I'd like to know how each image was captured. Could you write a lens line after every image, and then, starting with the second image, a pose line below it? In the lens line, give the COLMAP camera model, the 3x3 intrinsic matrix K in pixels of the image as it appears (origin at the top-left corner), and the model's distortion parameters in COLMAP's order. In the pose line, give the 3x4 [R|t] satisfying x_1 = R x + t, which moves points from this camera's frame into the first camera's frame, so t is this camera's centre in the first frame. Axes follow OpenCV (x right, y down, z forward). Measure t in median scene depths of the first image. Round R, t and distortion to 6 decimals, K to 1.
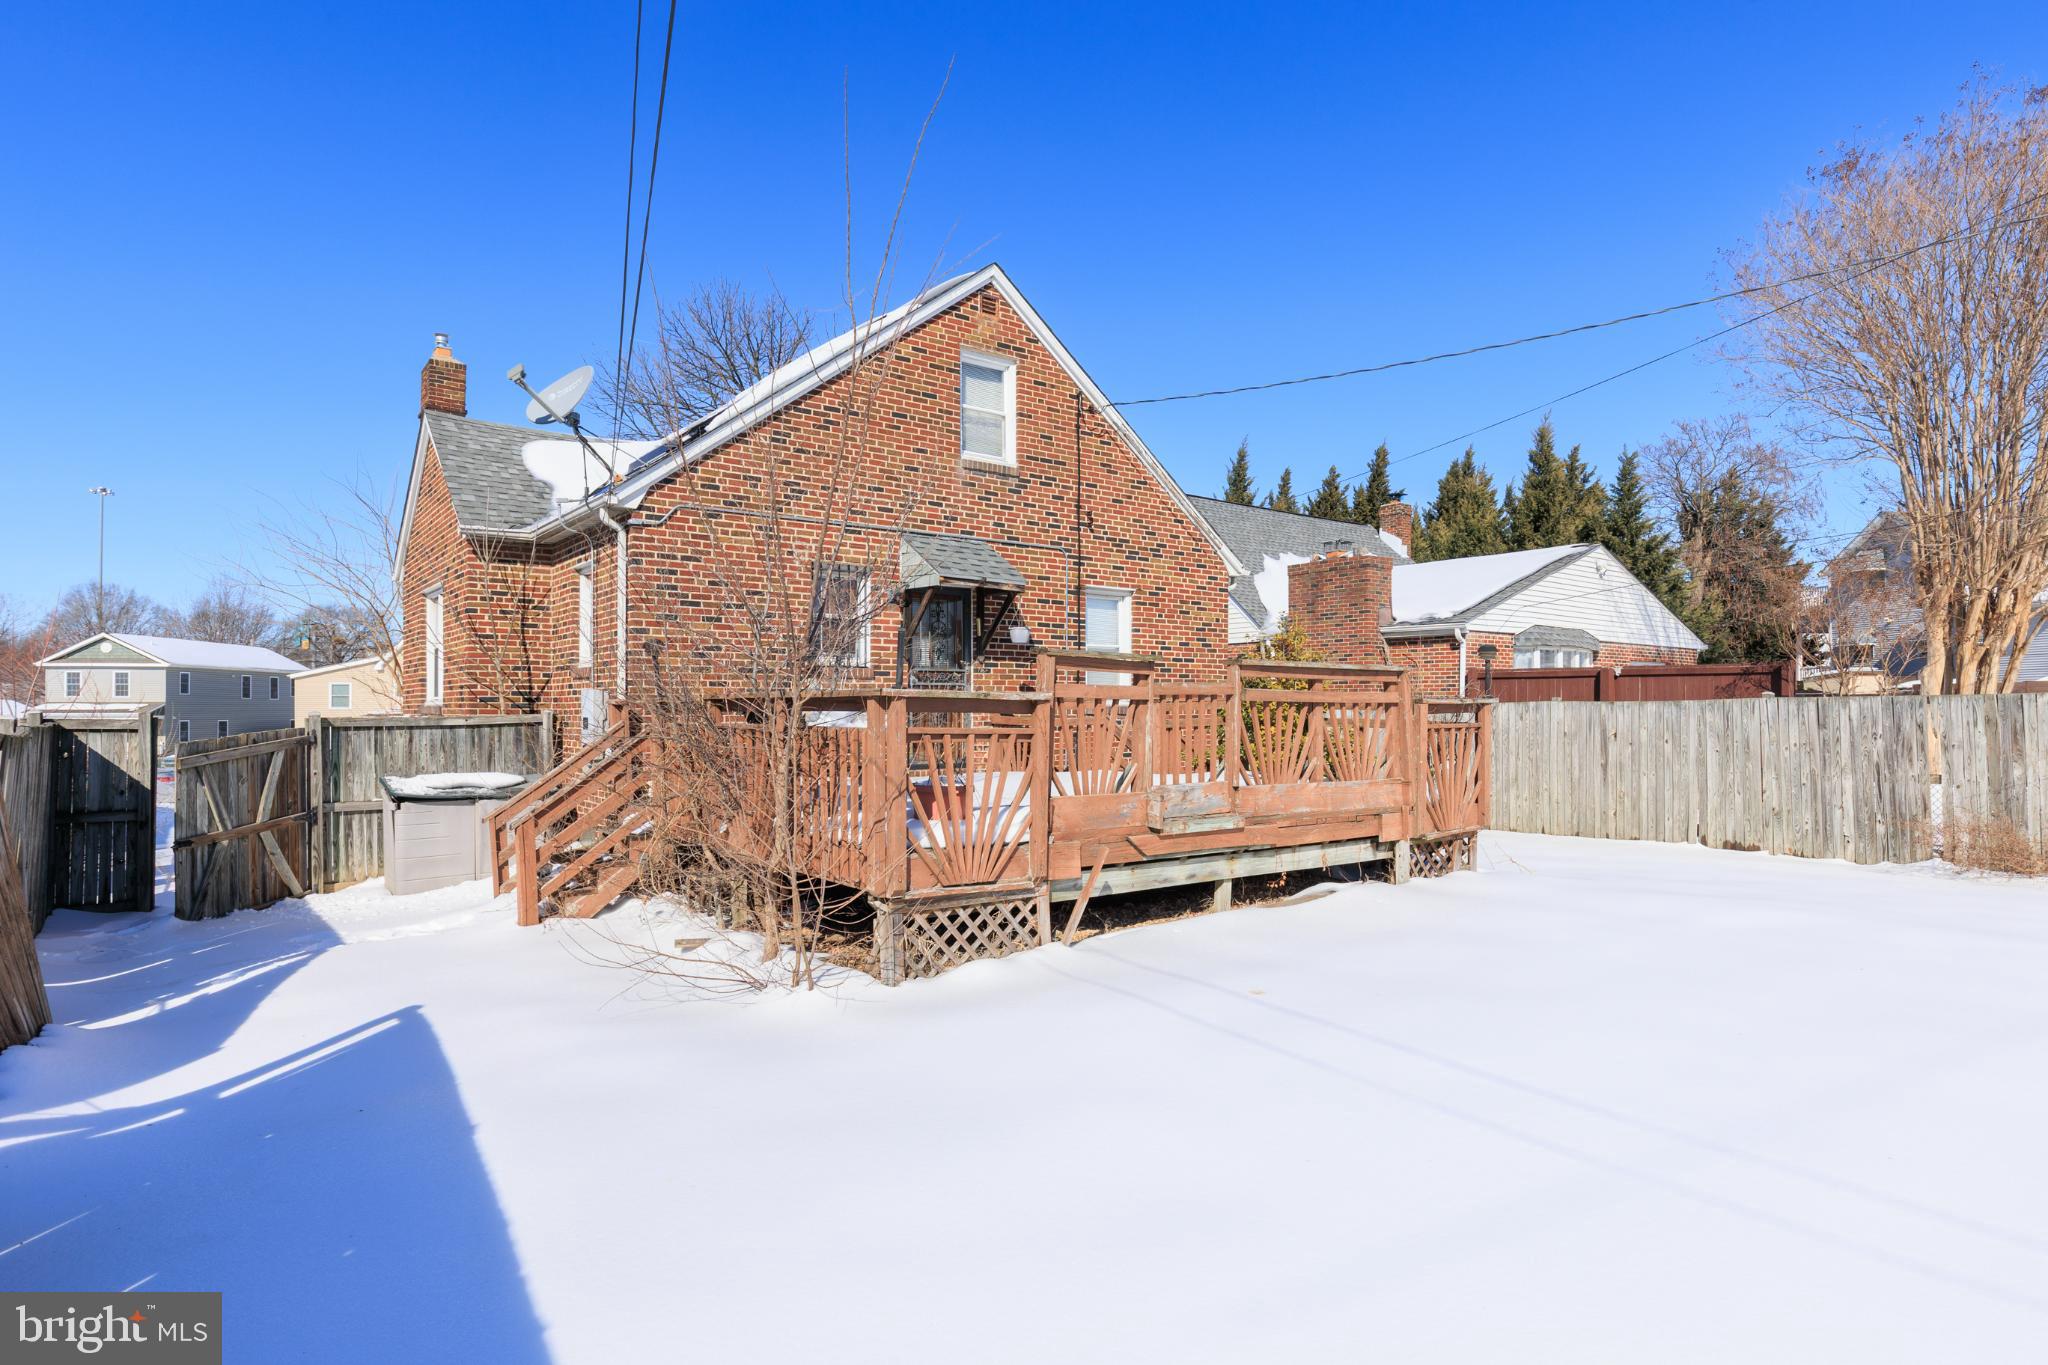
lens RADIAL K [[1106.2, 0, 1032.7], [0, 1106.2, 698.7], [0, 0, 1]] dist [-0.006223, -0.000288]
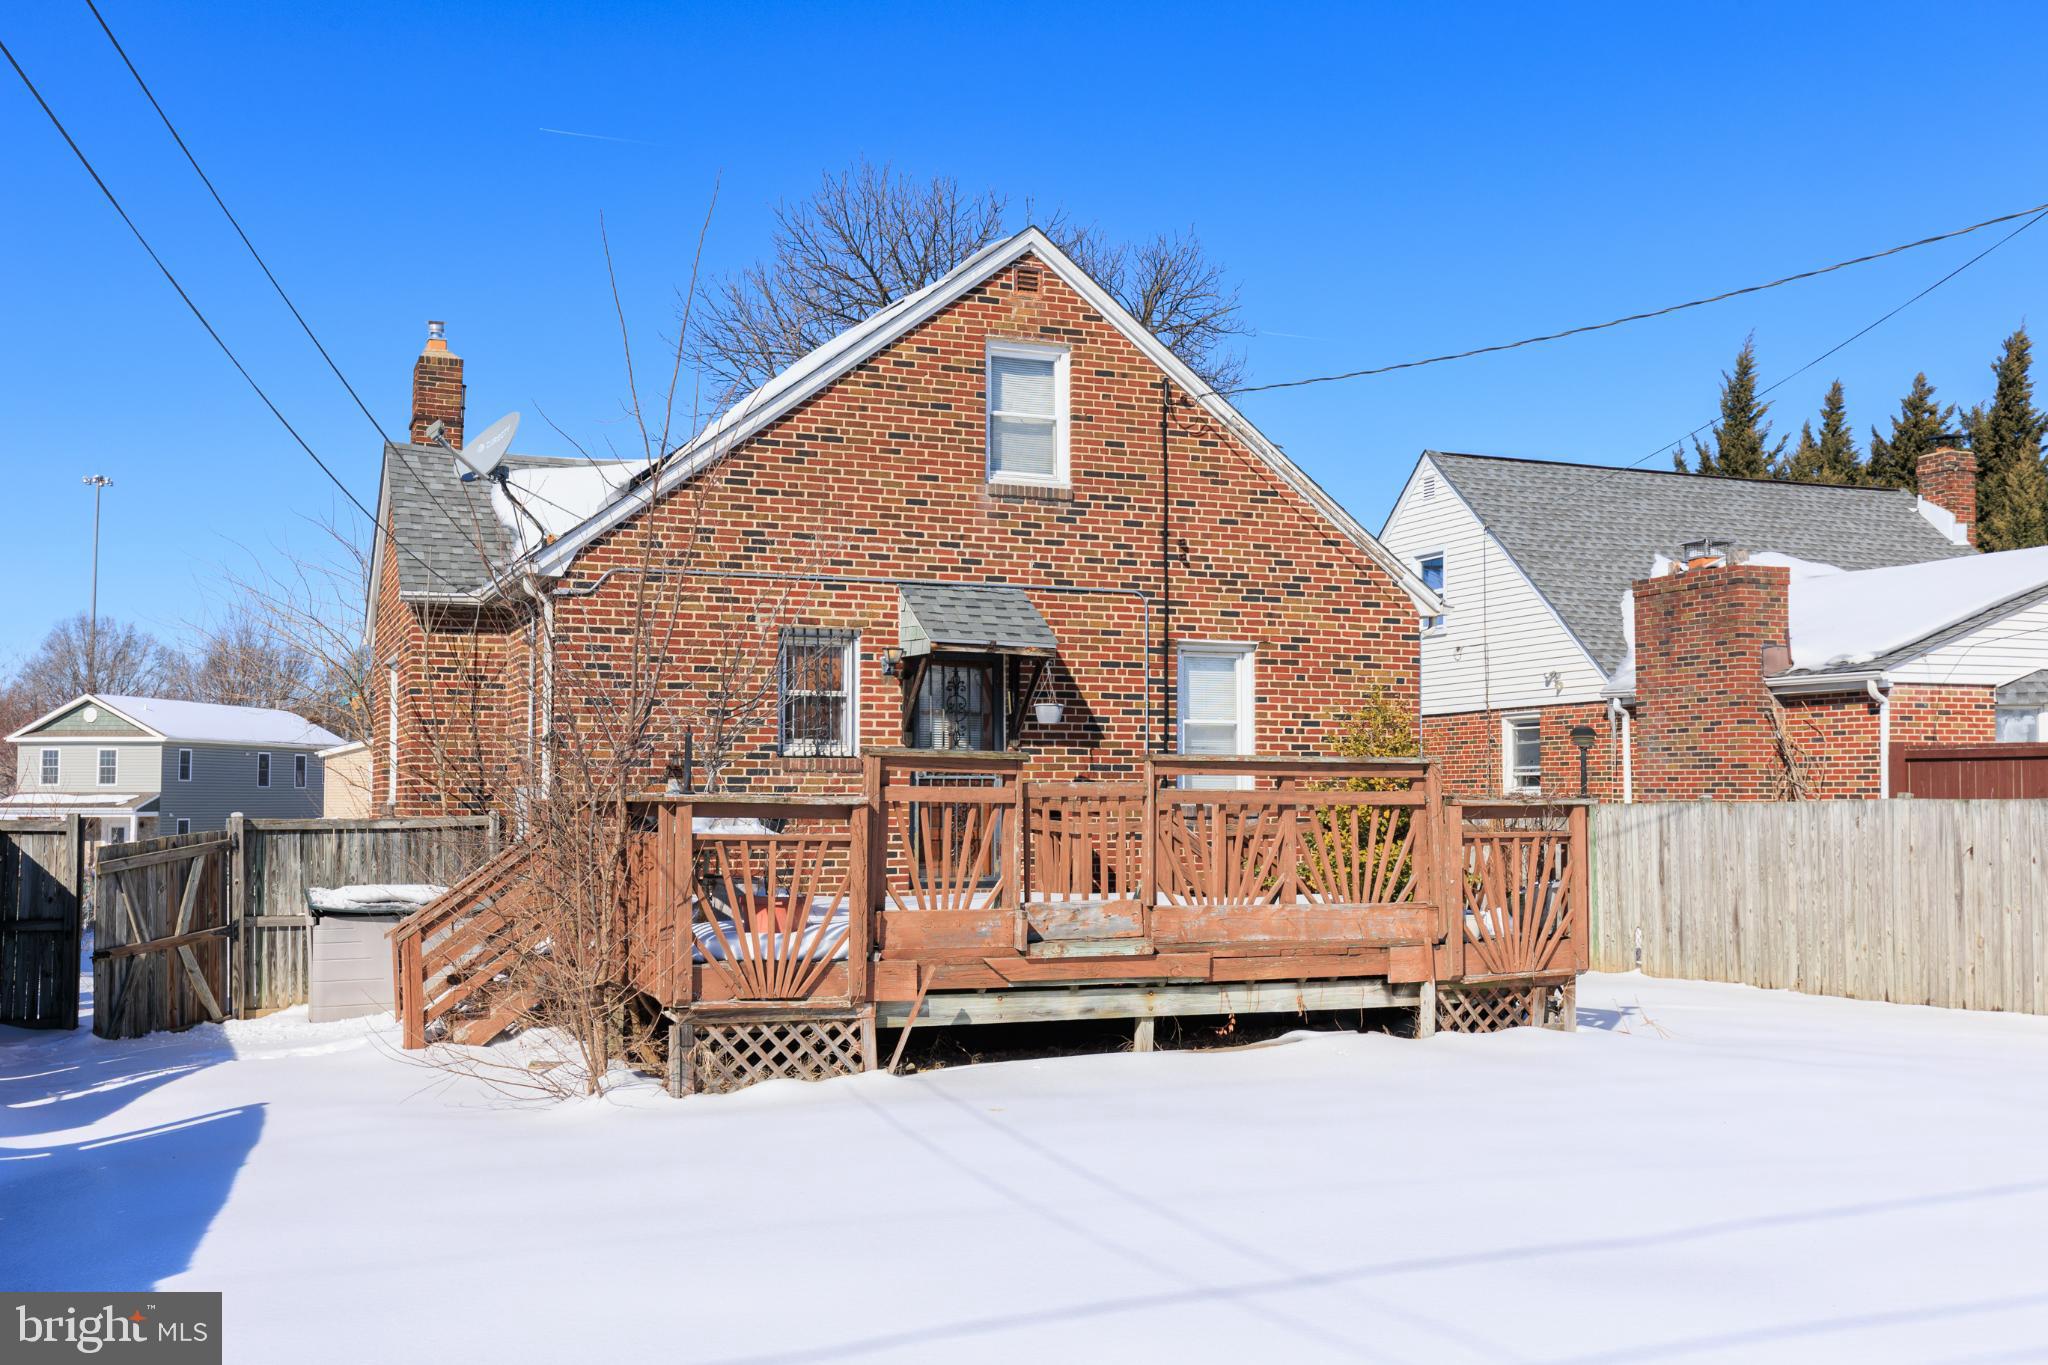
lens RADIAL K [[2024.8, 0, 1032.0], [0, 2024.8, 677.0], [0, 0, 1]] dist [-0.009972, 0.000000]
pose [[0.963747, -0.015875, -0.266343, 0.363208], [0.002037, 0.998637, -0.052155, -0.010046], [0.266808, 0.049721, 0.962466, -0.363530]]
